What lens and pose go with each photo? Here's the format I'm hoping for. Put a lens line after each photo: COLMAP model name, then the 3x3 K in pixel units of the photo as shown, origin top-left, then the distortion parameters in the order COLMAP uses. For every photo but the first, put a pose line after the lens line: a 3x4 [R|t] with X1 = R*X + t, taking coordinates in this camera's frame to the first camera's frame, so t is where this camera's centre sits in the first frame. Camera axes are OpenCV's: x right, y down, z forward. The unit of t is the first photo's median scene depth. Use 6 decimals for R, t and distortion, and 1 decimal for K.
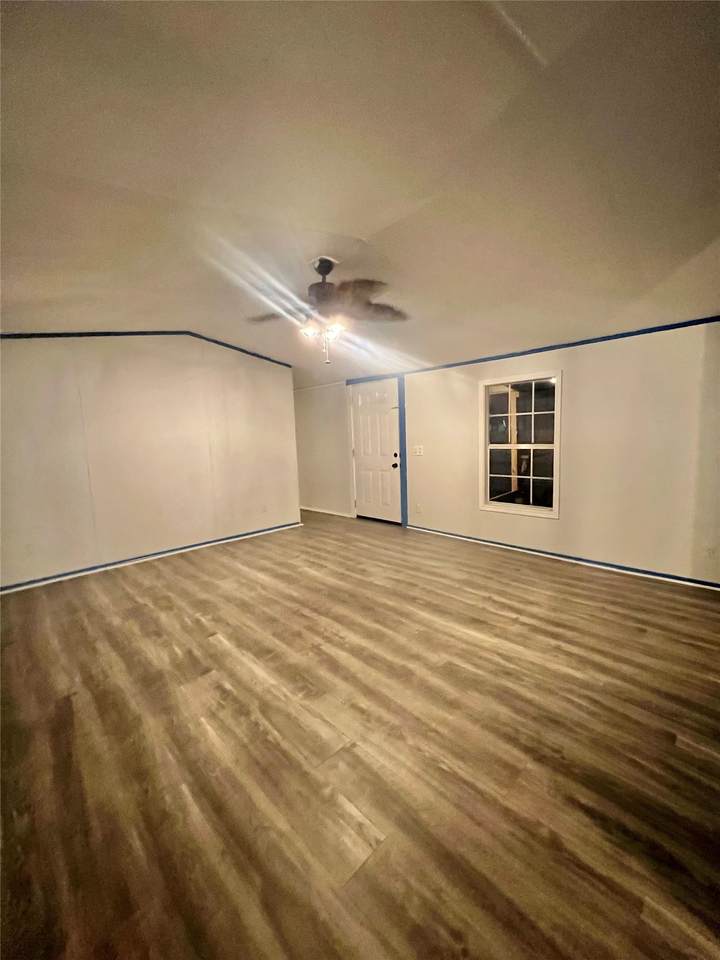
lens RADIAL K [[386.9, 0, 357.5], [0, 386.9, 478.8], [0, 0, 1]] dist [0.000243, 0.000038]
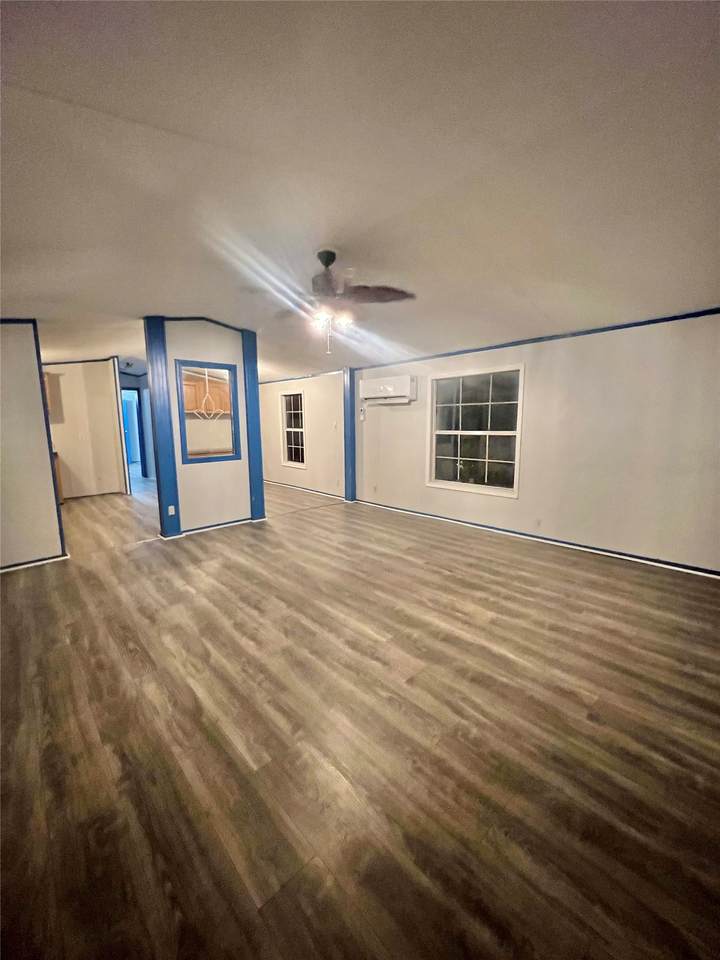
lens RADIAL K [[386.9, 0, 357.7], [0, 386.9, 480.4], [0, 0, 1]] dist [0.000243, 0.000038]
pose [[-0.998805, 0.037759, 0.031021, -0.152559], [0.044371, 0.966725, 0.251940, -0.193860], [-0.020476, 0.253015, -0.967246, 1.849975]]
